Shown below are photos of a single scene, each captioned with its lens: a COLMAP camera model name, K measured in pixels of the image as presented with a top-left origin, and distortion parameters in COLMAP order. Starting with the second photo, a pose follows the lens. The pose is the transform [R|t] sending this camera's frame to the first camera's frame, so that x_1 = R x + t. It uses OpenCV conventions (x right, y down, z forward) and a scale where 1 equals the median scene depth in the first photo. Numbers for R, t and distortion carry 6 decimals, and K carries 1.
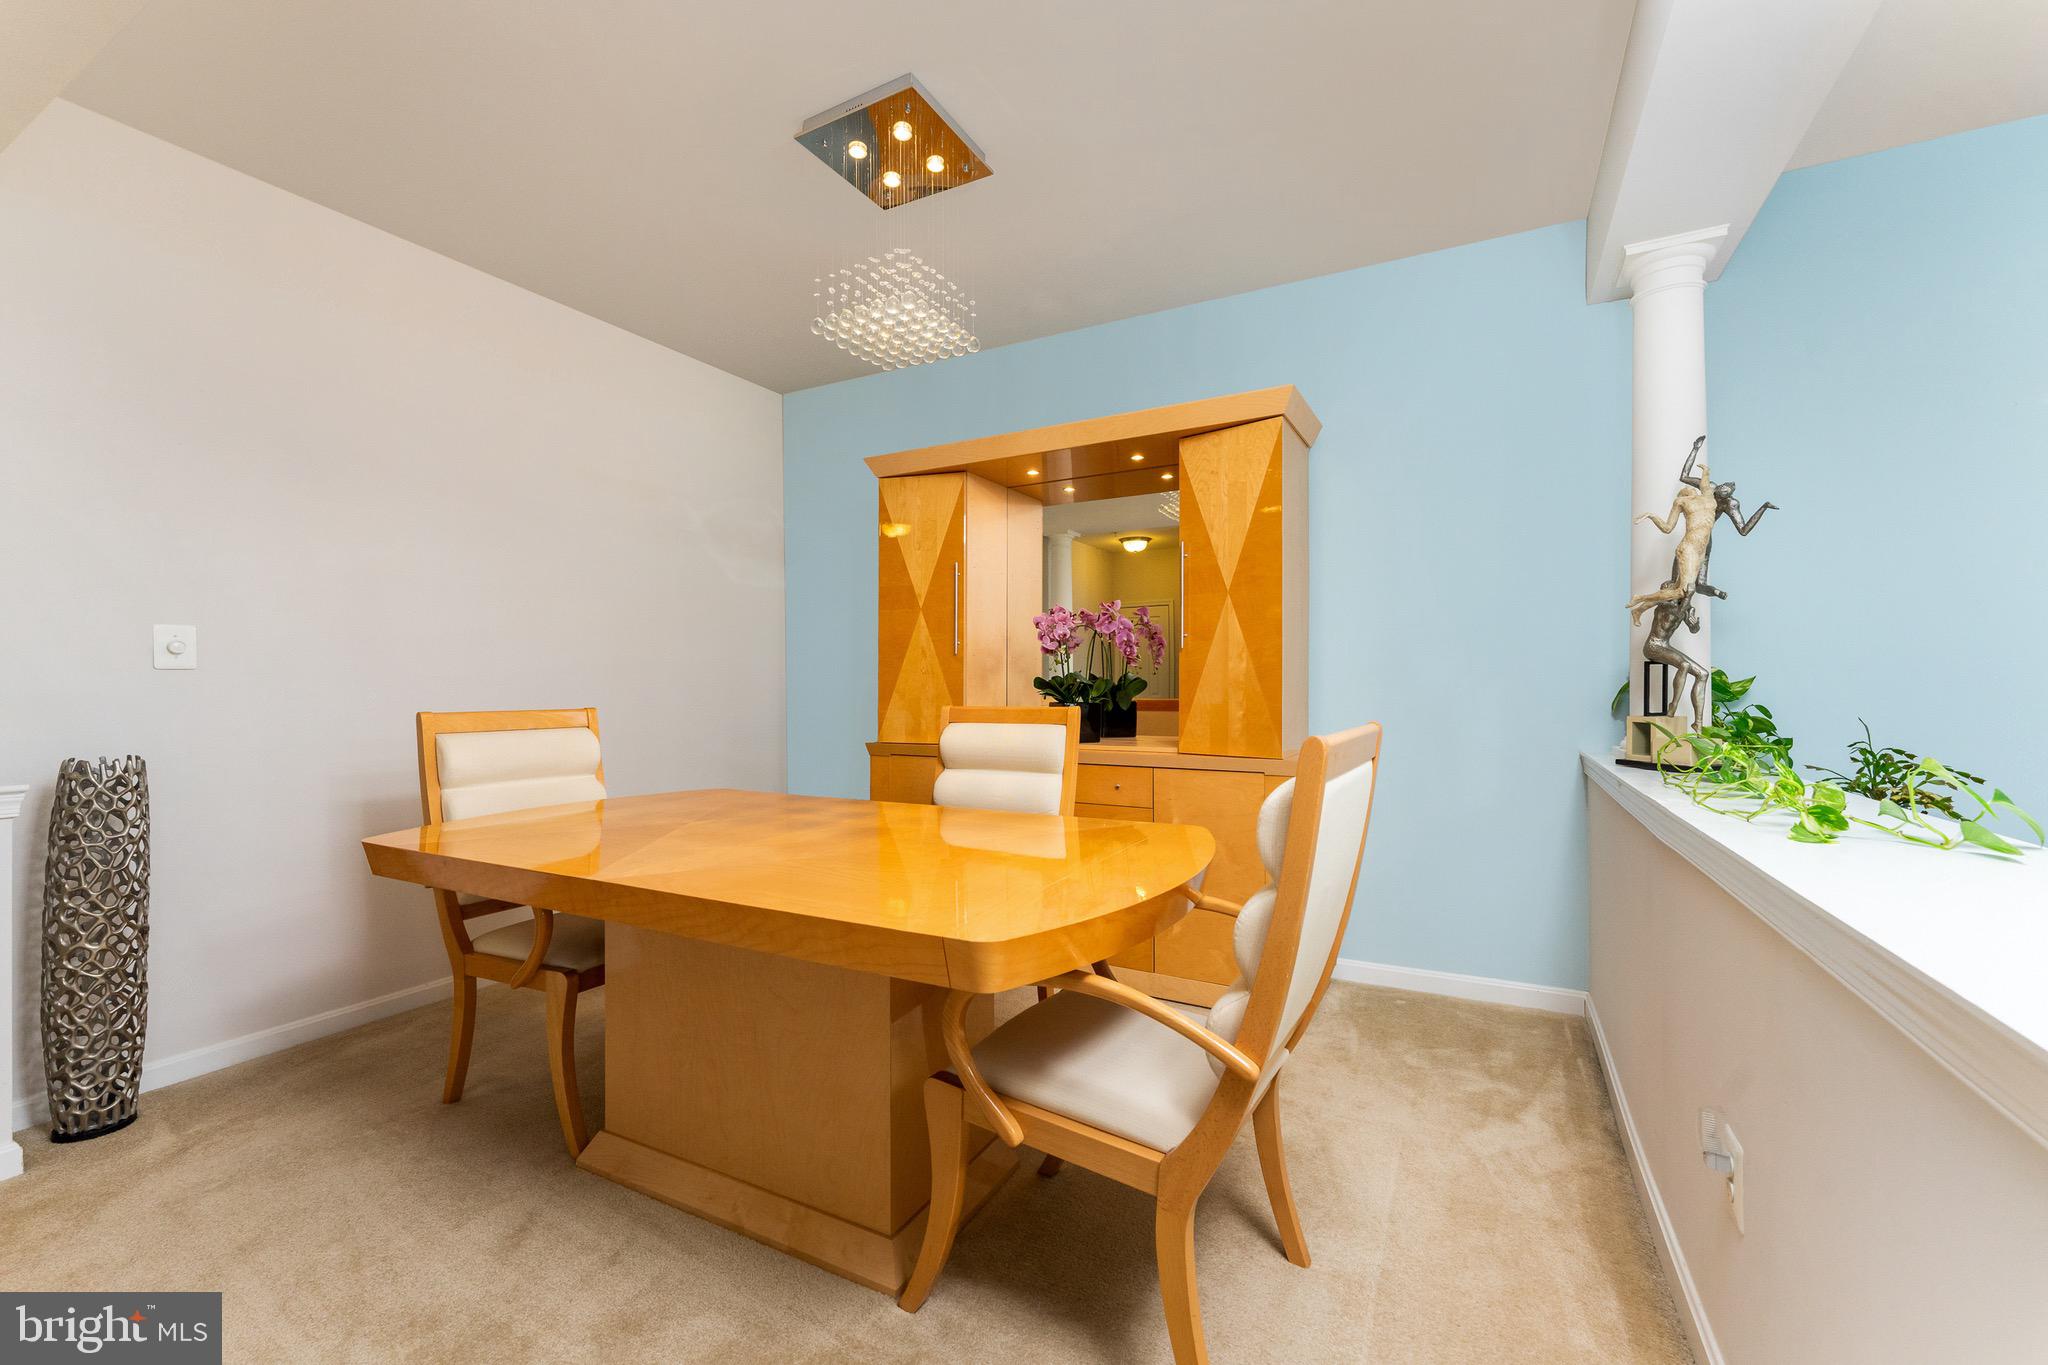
lens RADIAL K [[837.7, 0, 1026.8], [0, 837.7, 683.1], [0, 0, 1]] dist [-0.000019, 0.000575]
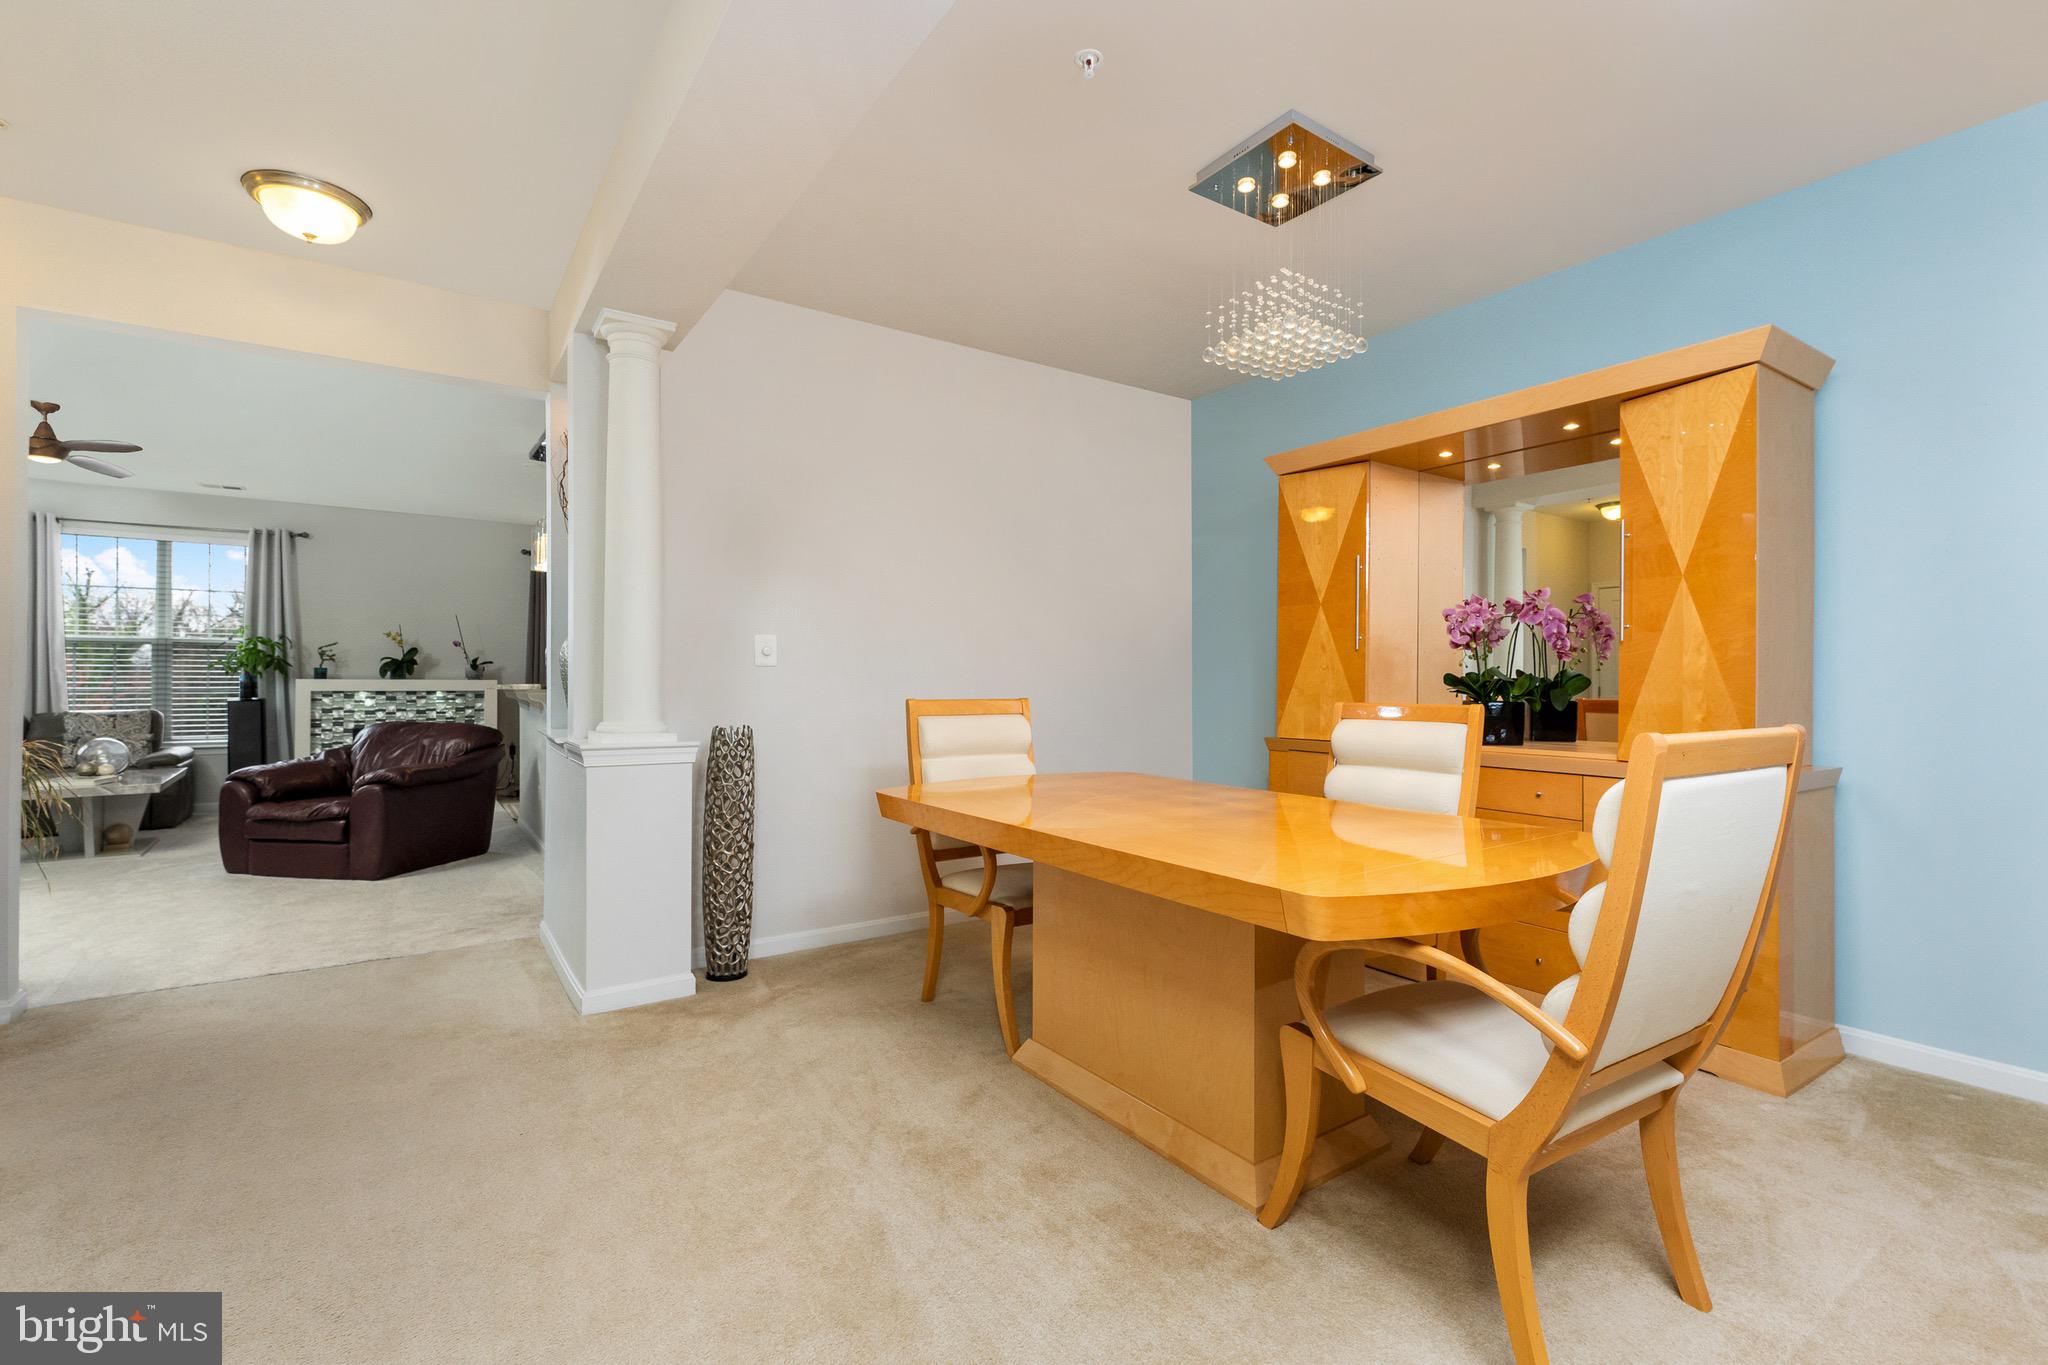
lens RADIAL K [[893.9, 0, 1026.2], [0, 893.9, 681.5], [0, 0, 1]] dist [-0.002756, -0.000547]
pose [[0.887359, 0.007255, -0.461021, 0.084051], [-0.005606, 0.999972, 0.004945, -0.000637], [0.461044, -0.001803, 0.887375, -0.157771]]
